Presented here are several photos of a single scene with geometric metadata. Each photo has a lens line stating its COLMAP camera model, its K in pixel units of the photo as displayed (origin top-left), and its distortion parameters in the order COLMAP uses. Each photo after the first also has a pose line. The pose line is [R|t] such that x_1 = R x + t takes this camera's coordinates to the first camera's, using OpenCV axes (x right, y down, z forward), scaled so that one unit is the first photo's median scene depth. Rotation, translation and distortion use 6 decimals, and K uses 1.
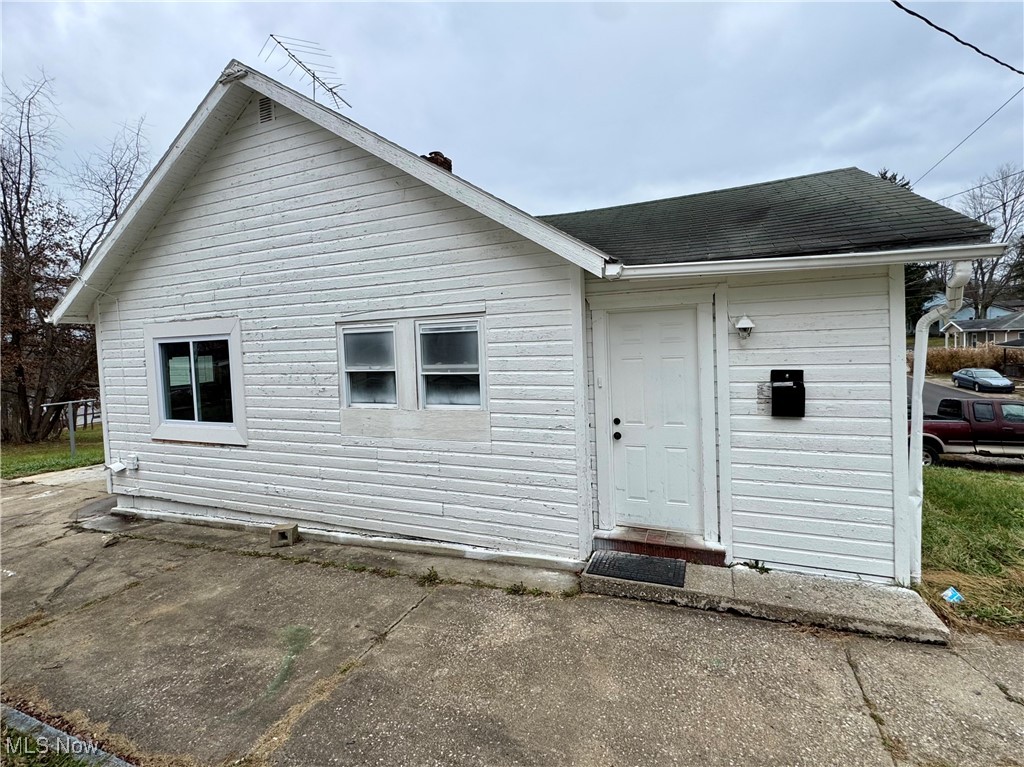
lens RADIAL K [[470.6, 0, 511.4], [0, 470.6, 358.0], [0, 0, 1]] dist [-0.002503, 0.000104]
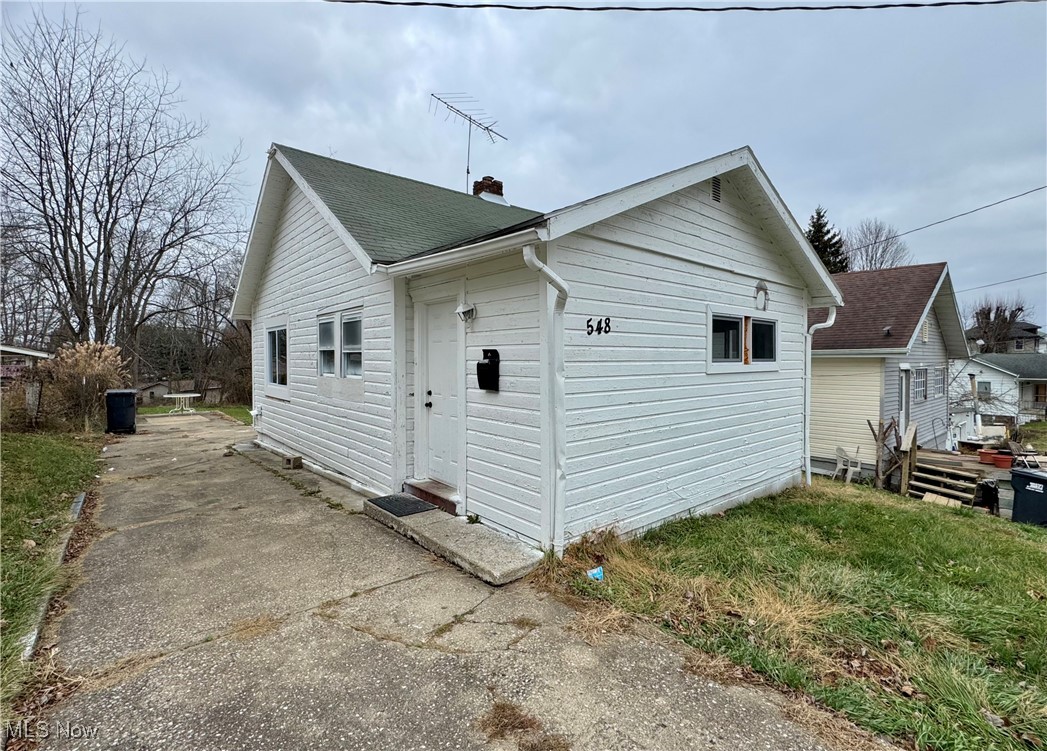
lens RADIAL K [[475.3, 0, 521.3], [0, 475.3, 369.1], [0, 0, 1]] dist [-0.003793, -0.000172]
pose [[0.893558, 0.051960, -0.445931, 1.162519], [-0.055270, 0.998456, 0.005591, 0.061539], [0.445533, 0.019651, 0.895050, -0.005989]]
